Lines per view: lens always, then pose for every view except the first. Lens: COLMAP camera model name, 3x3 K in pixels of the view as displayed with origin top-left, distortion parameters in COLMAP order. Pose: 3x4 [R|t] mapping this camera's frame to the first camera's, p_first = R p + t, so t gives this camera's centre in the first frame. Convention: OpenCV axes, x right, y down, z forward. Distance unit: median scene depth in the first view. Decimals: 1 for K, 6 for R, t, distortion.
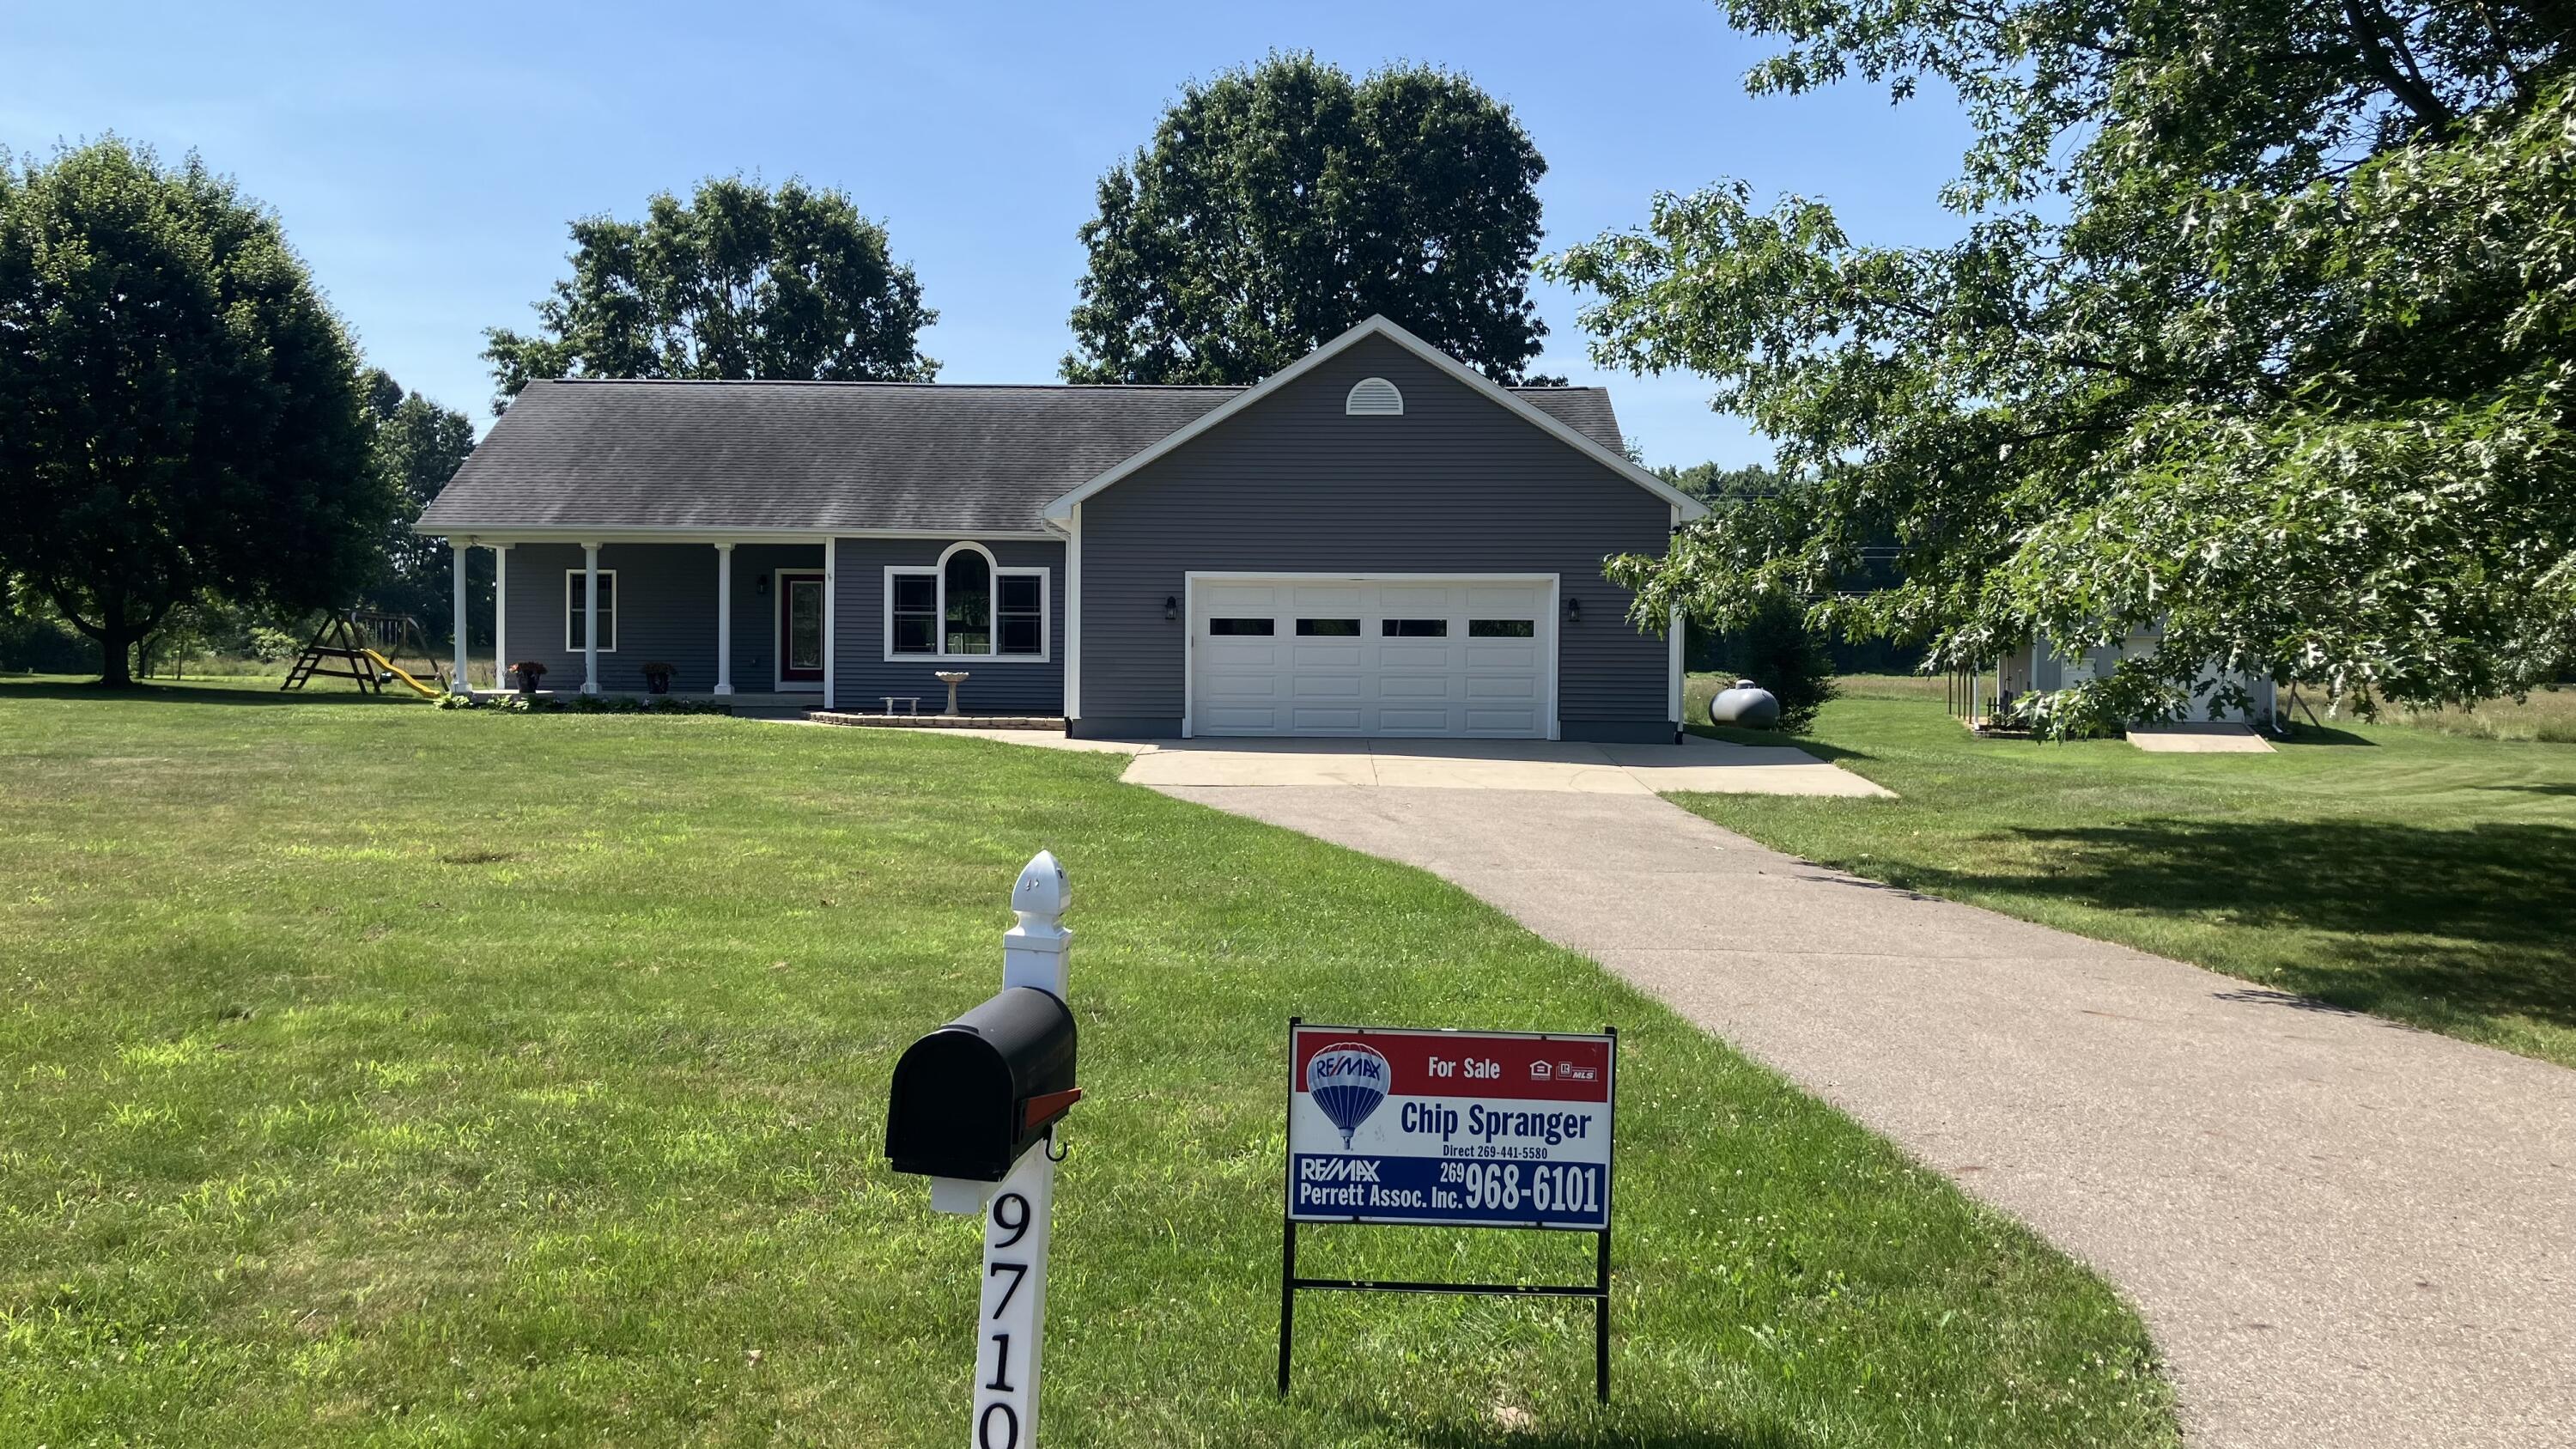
lens RADIAL K [[2111.4, 0, 1289.9], [0, 2111.4, 729.0], [0, 0, 1]] dist [0.012572, 0.011550]
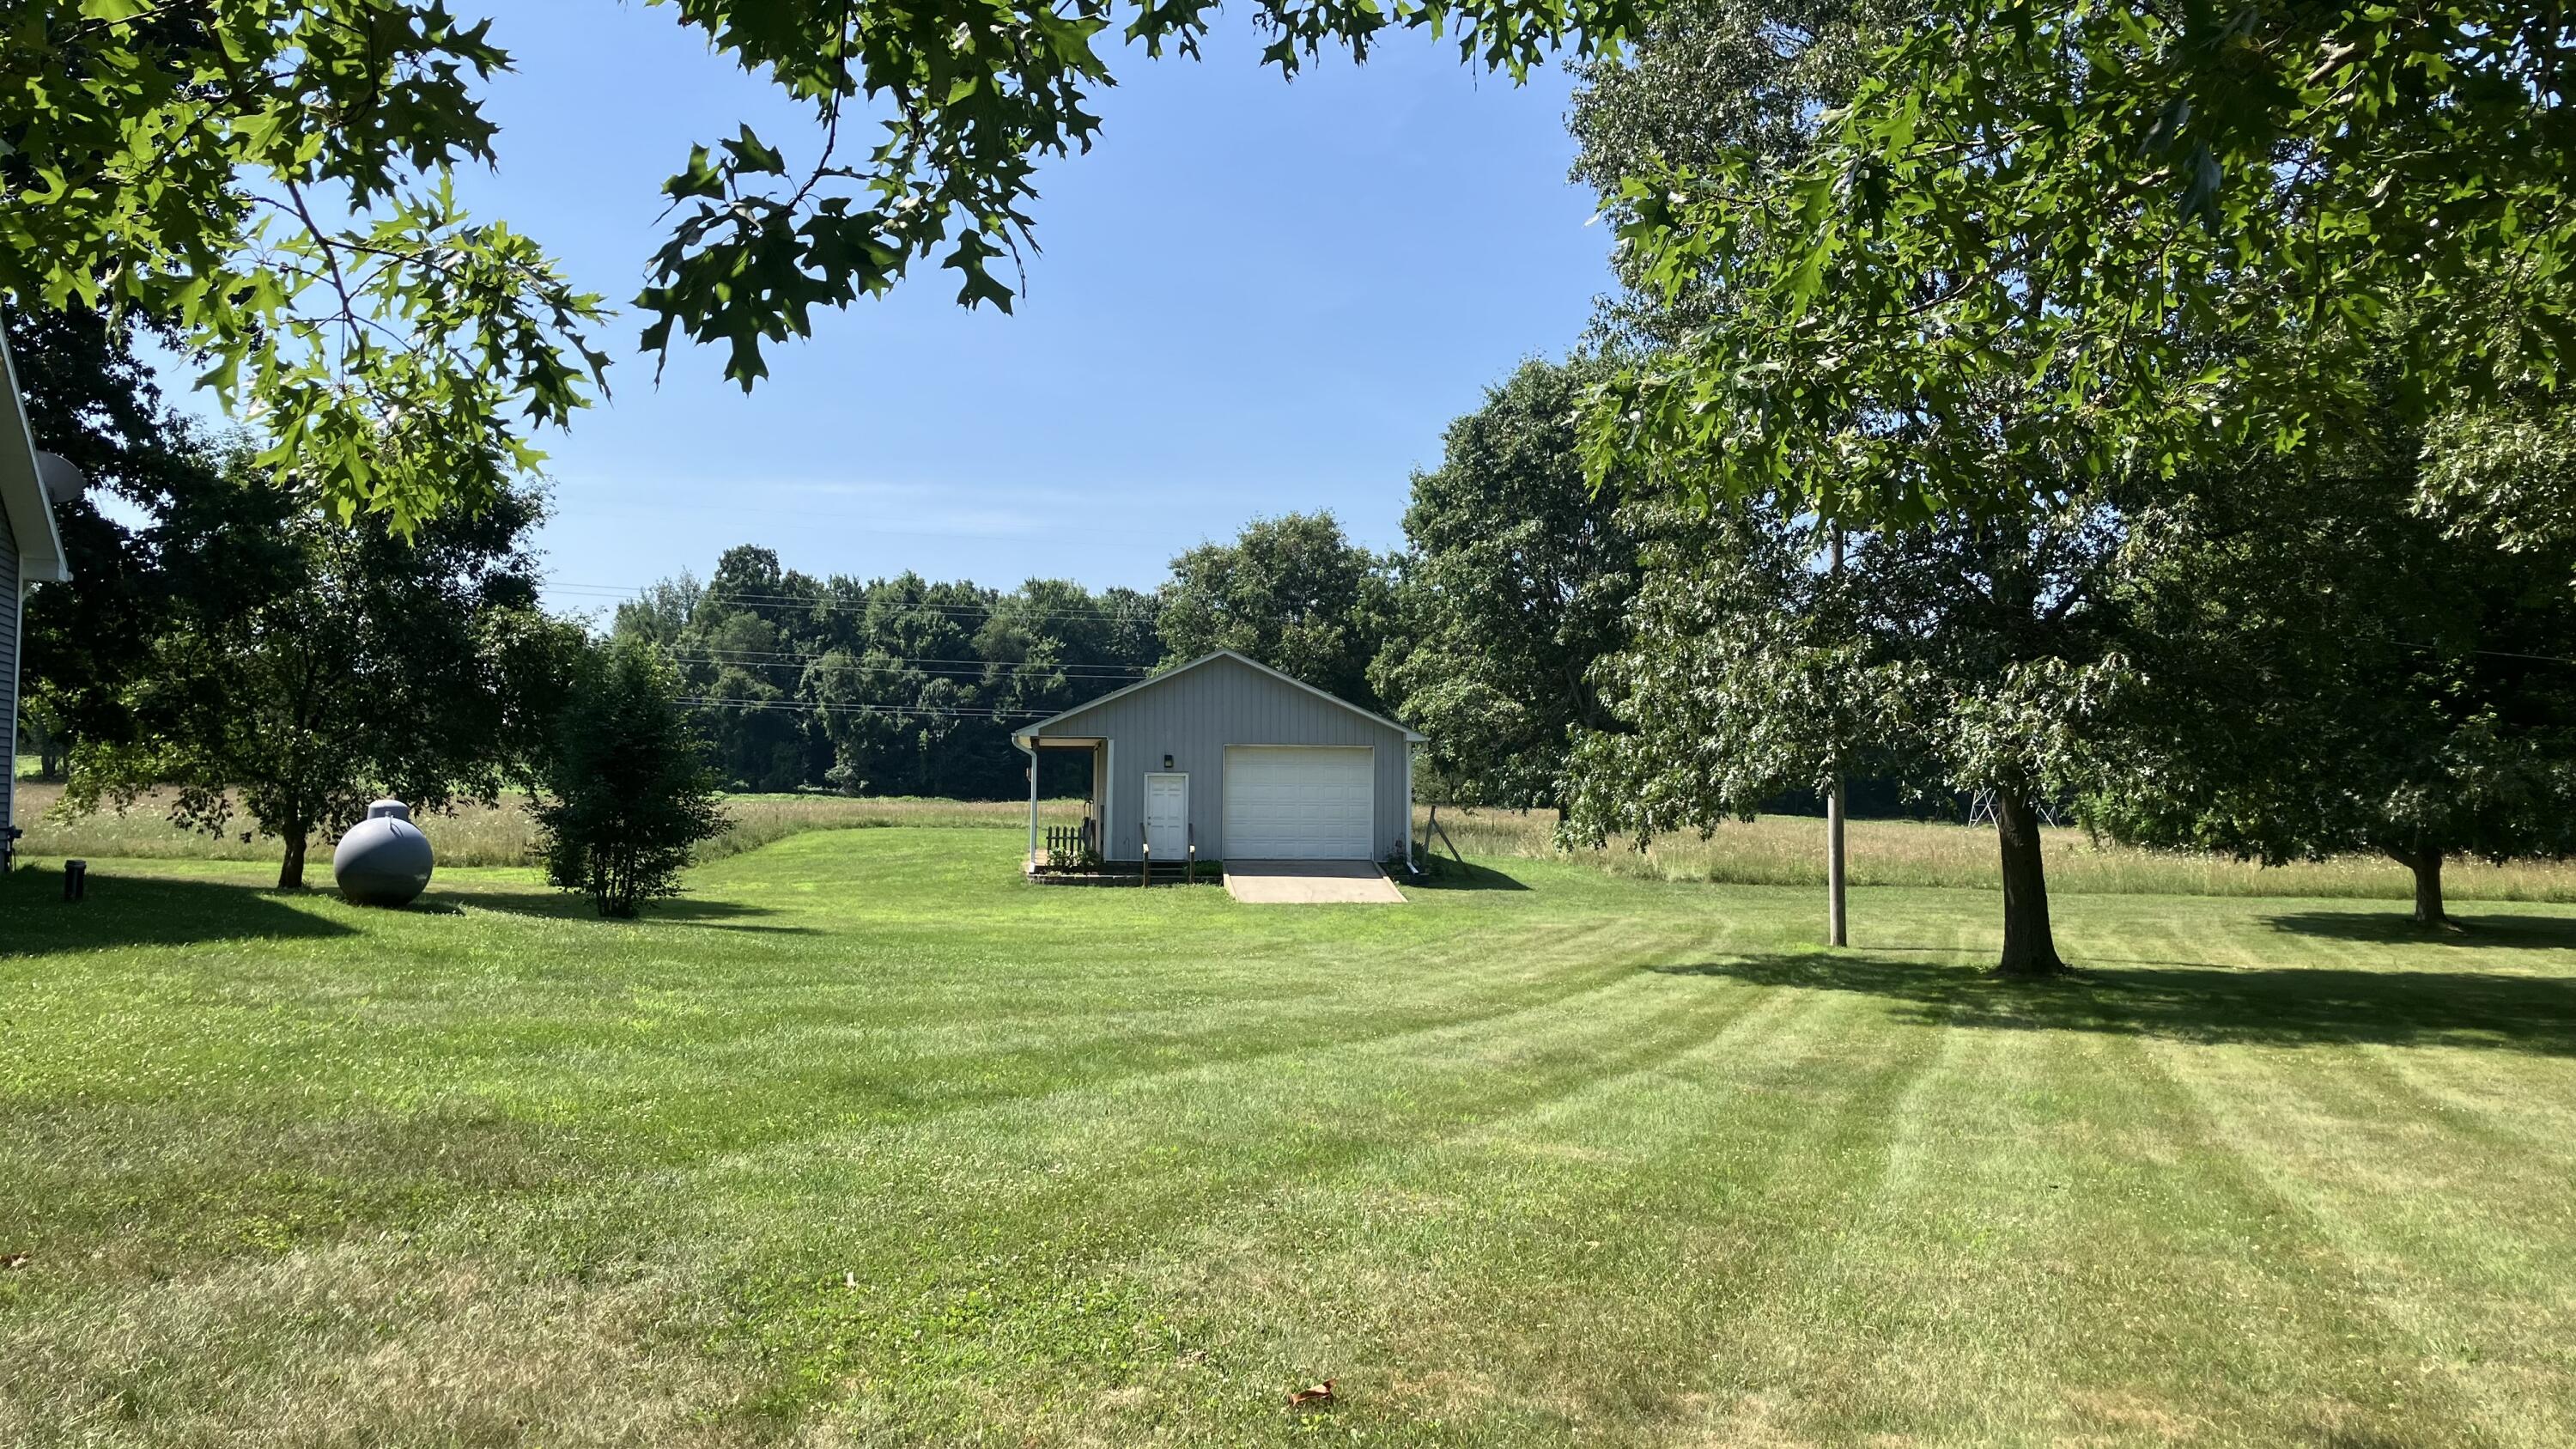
lens RADIAL K [[2111.4, 0, 1288.4], [0, 2111.4, 724.5], [0, 0, 1]] dist [0.012572, 0.011550]
pose [[0.938026, 0.014781, 0.346249, 0.168136], [0.006067, 0.998237, -0.059050, -0.007034], [-0.346512, 0.057491, 0.936282, 0.316227]]
